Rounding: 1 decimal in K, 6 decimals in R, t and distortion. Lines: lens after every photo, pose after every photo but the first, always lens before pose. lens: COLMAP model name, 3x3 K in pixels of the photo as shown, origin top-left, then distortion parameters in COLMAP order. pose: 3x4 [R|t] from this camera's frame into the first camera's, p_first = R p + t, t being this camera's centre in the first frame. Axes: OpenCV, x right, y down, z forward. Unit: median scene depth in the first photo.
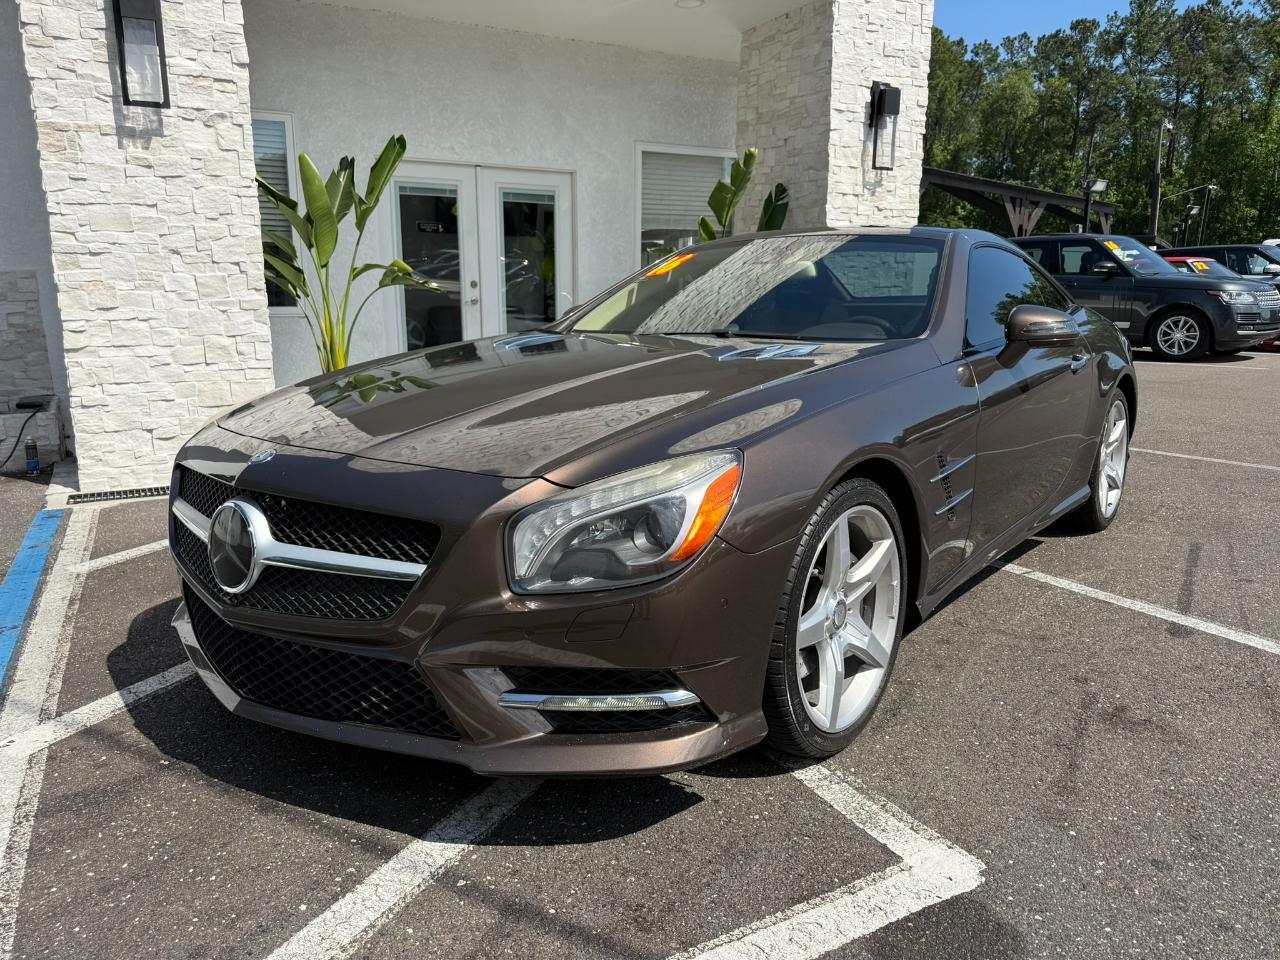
lens RADIAL K [[915.9, 0, 633.5], [0, 915.9, 478.8], [0, 0, 1]] dist [0.016622, -0.022717]
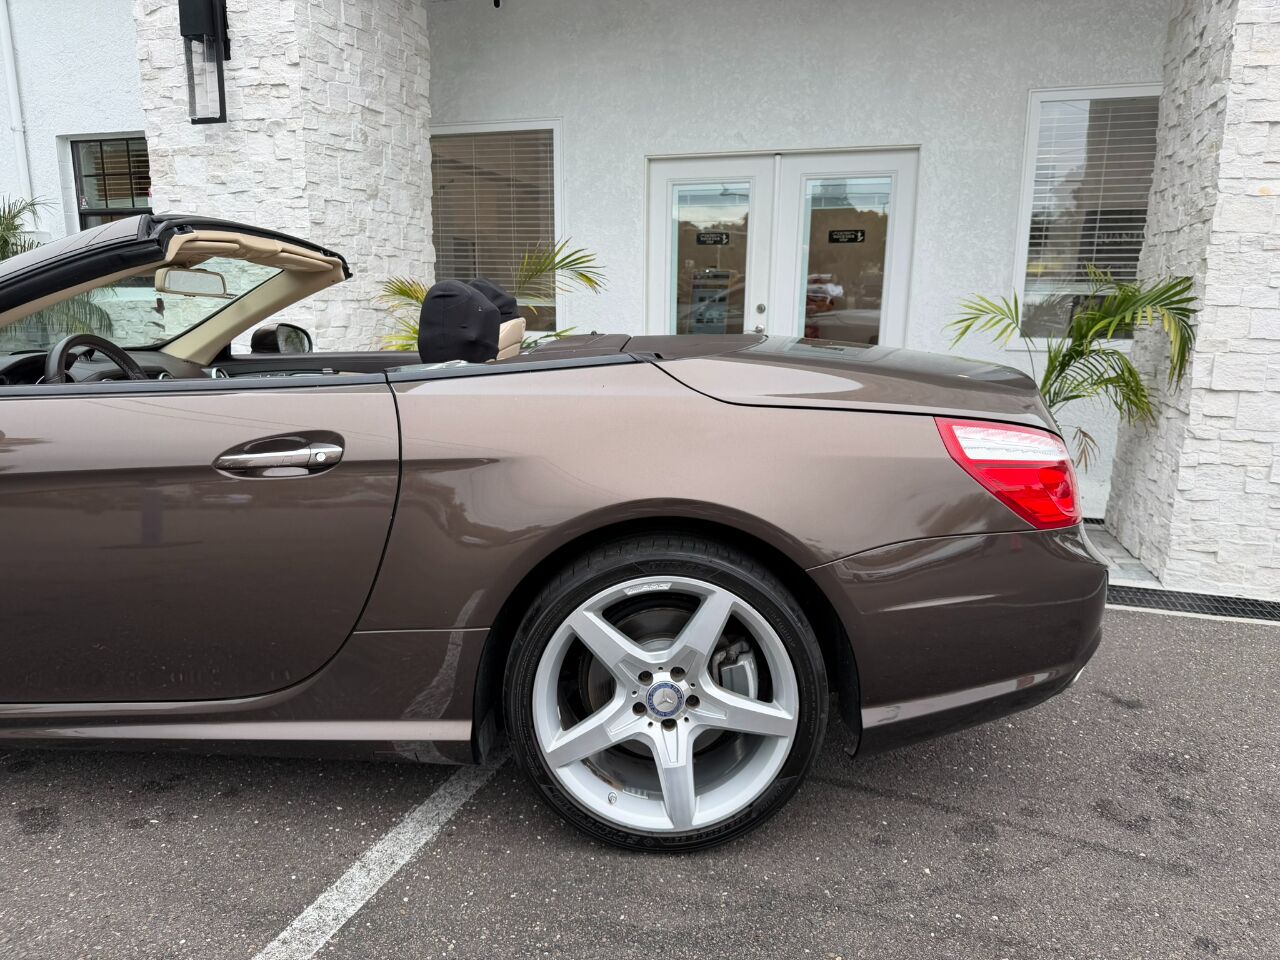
lens RADIAL K [[904.8, 0, 648.1], [0, 904.8, 492.0], [0, 0, 1]] dist [0.003451, -0.008394]
pose [[0.681724, 0.153181, -0.715393, 0.368818], [-0.162692, 0.985092, 0.055894, -0.093664], [0.713290, 0.078285, 0.696483, 0.449733]]
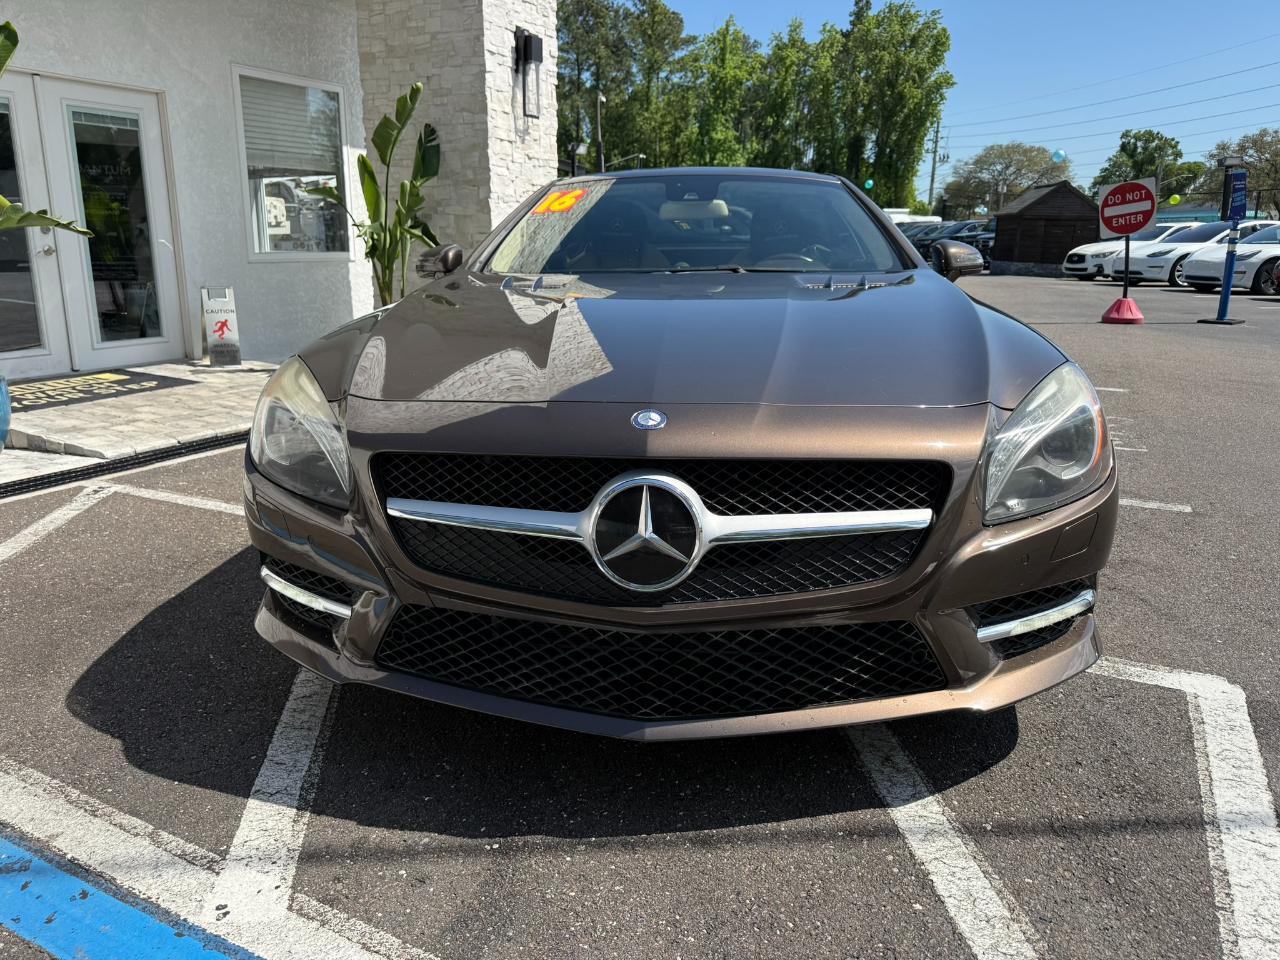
lens RADIAL K [[922.8, 0, 641.7], [0, 922.8, 475.2], [0, 0, 1]] dist [0.005559, -0.020993]
pose [[0.832236, -0.133876, 0.538015, -0.222505], [0.112760, 0.990998, 0.072168, -0.008715], [-0.542833, 0.000606, 0.839840, 0.088066]]
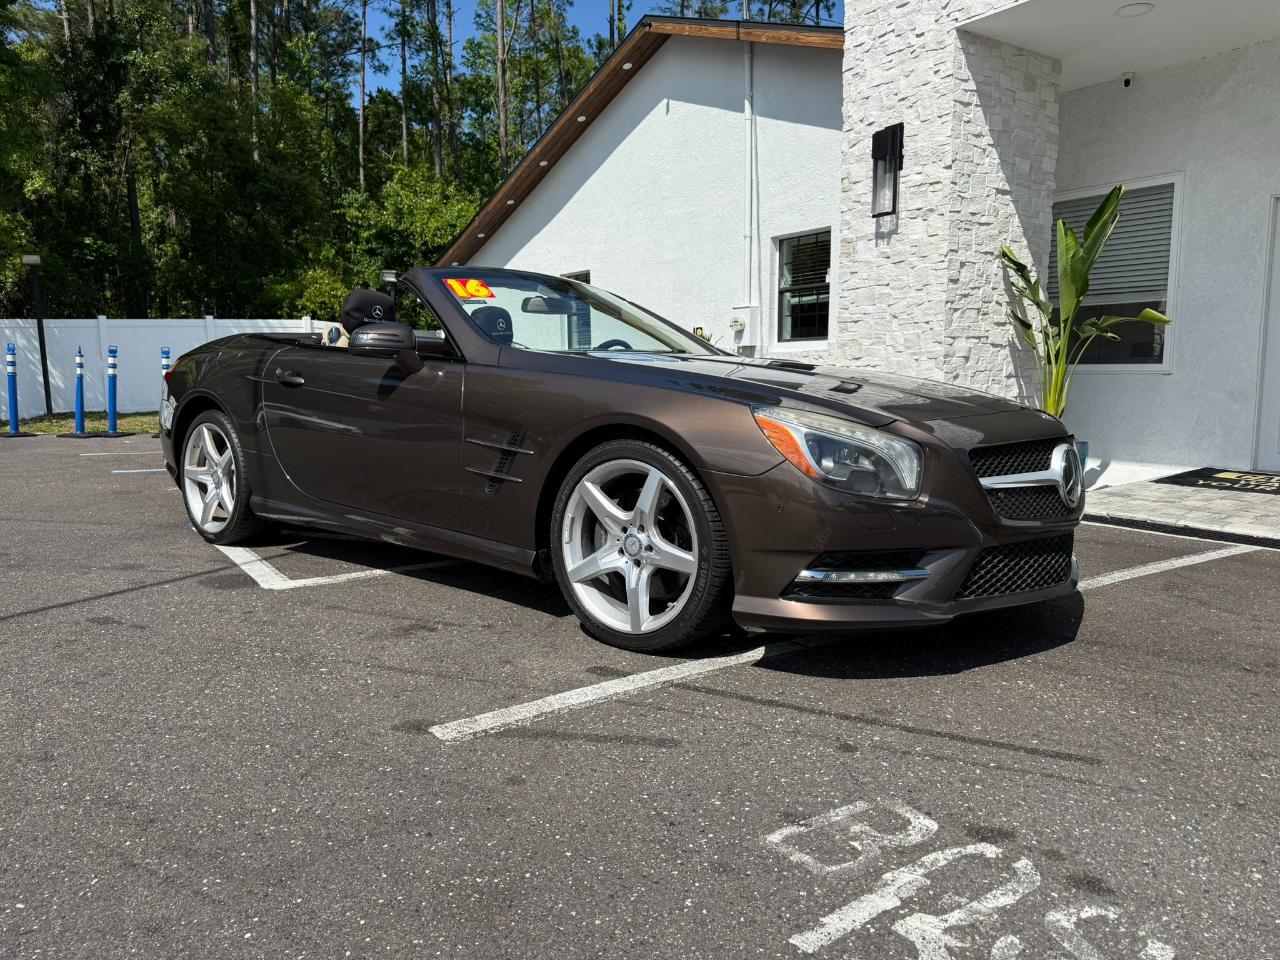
lens RADIAL K [[915.9, 0, 633.5], [0, 915.9, 478.8], [0, 0, 1]] dist [0.016622, -0.022717]
pose [[0.082725, 0.111978, -0.990261, 0.582515], [-0.206779, 0.973971, 0.092862, -0.040212], [0.974884, 0.197083, 0.103726, 0.364568]]
